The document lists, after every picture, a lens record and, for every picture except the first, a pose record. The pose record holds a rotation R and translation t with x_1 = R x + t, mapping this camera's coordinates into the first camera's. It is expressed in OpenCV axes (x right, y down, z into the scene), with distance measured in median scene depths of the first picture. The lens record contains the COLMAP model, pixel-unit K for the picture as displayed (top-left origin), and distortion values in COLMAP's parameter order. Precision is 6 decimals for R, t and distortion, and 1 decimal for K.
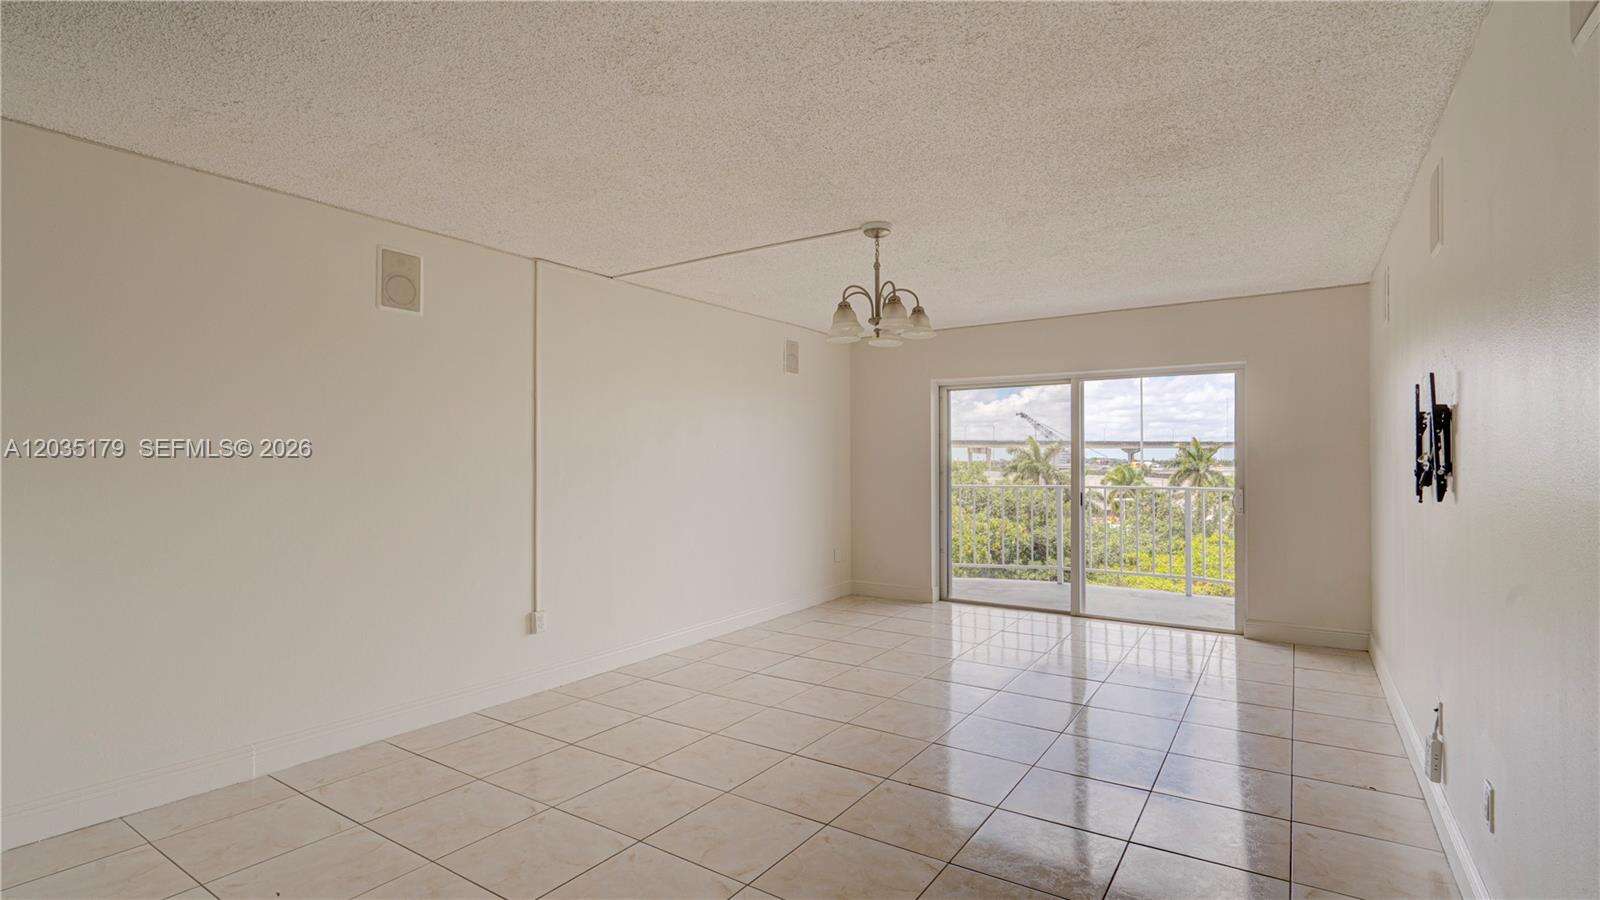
lens RADIAL K [[737.3, 0, 803.8], [0, 737.3, 459.0], [0, 0, 1]] dist [0.004461, 0.000505]
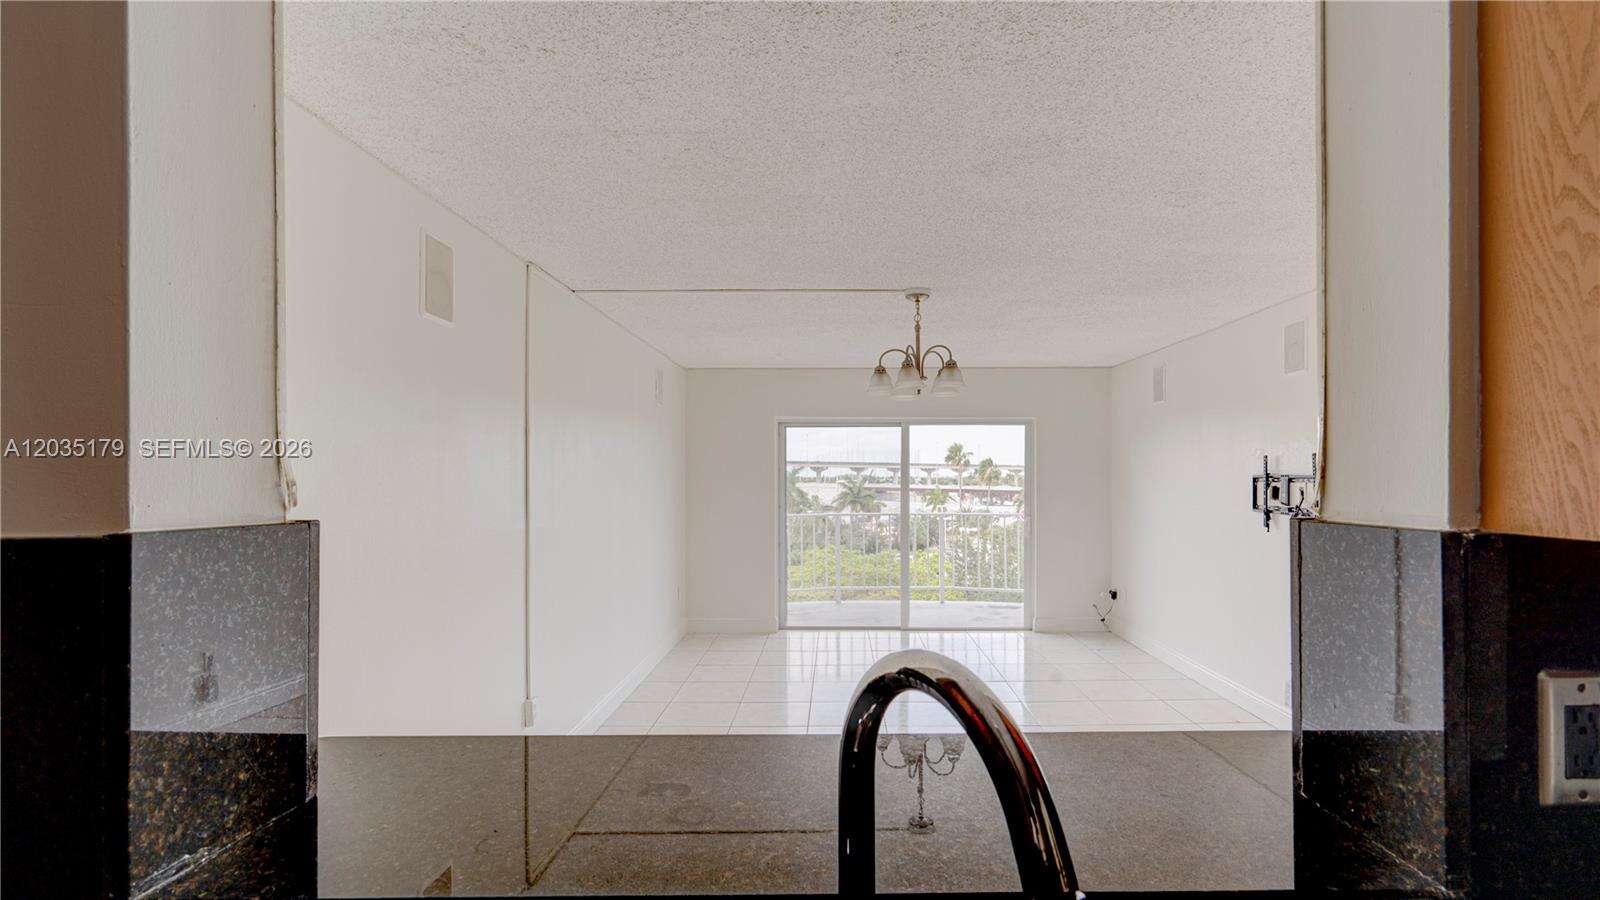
lens RADIAL K [[747.2, 0, 839.5], [0, 747.2, 469.0], [0, 0, 1]] dist [0.000780, 0.000096]
pose [[0.831149, 0.006060, 0.556016, -0.380036], [-0.001035, 0.999956, -0.009352, -0.027089], [-0.556048, 0.007198, 0.831119, 0.093238]]
